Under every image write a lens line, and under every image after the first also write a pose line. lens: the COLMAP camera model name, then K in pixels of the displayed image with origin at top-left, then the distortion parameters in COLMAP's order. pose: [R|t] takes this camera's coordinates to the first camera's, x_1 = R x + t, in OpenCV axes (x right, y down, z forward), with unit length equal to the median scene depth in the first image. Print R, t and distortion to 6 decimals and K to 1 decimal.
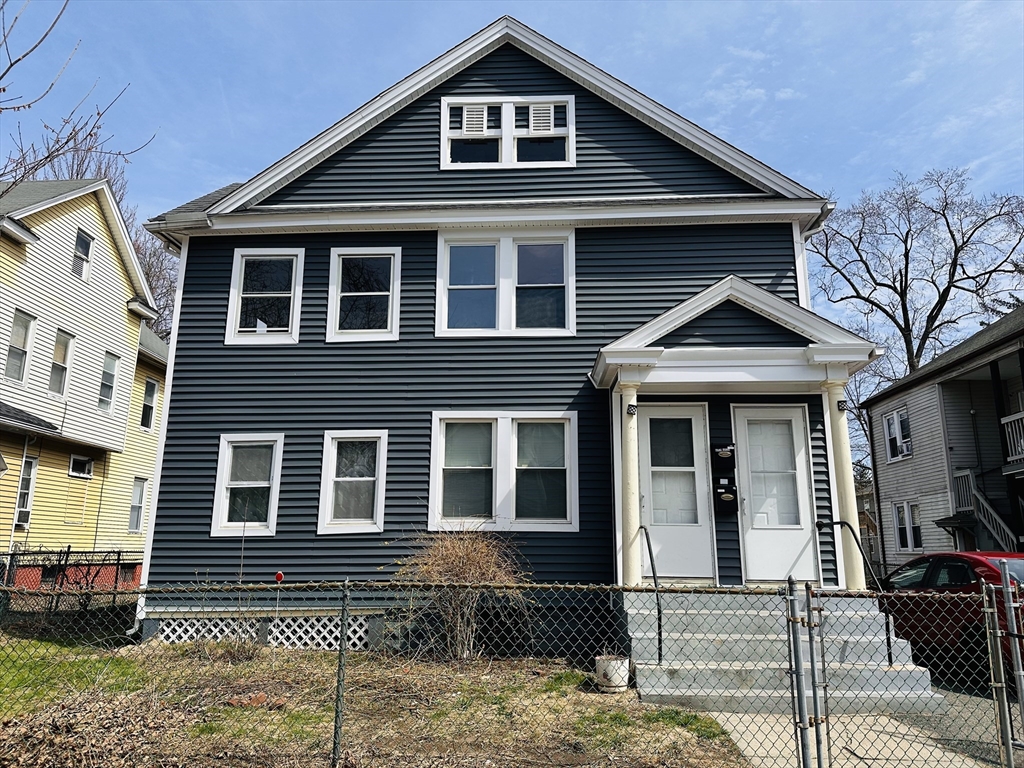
lens RADIAL K [[726.8, 0, 509.5], [0, 726.8, 382.4], [0, 0, 1]] dist [0.040712, -0.002422]
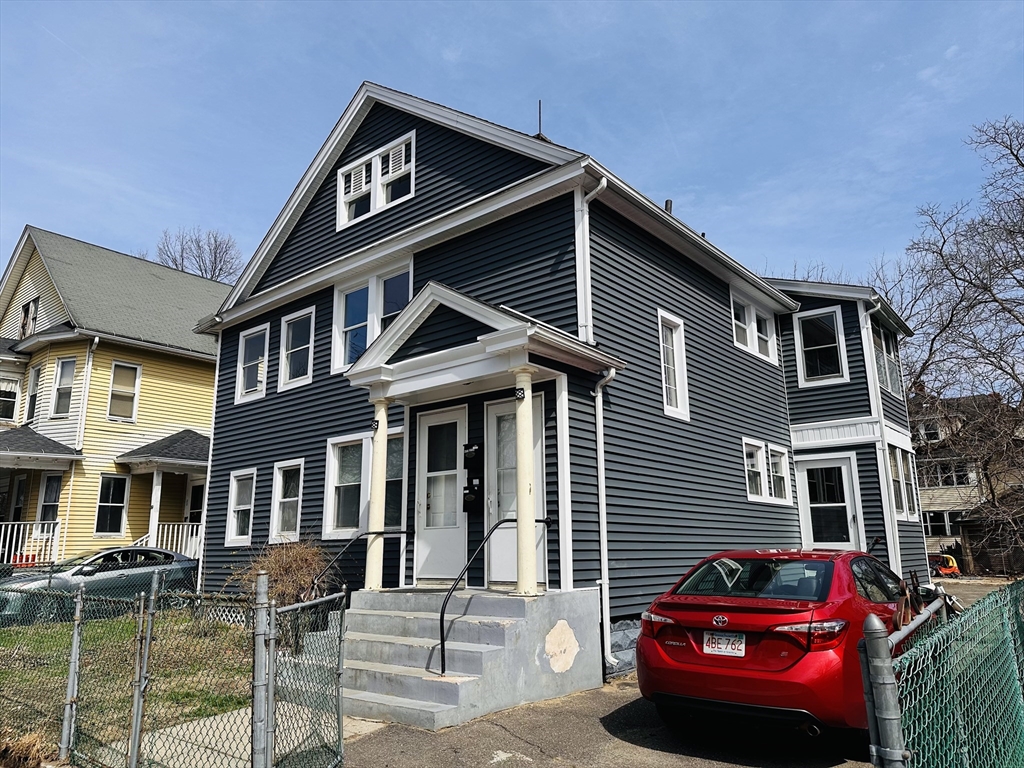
lens RADIAL K [[726.8, 0, 512.1], [0, 726.8, 385.2], [0, 0, 1]] dist [0.040712, -0.002422]
pose [[0.794871, -0.148185, -0.588405, 0.815858], [0.149534, 0.987652, -0.046728, 0.051990], [0.588064, -0.050844, 0.807215, 0.208711]]
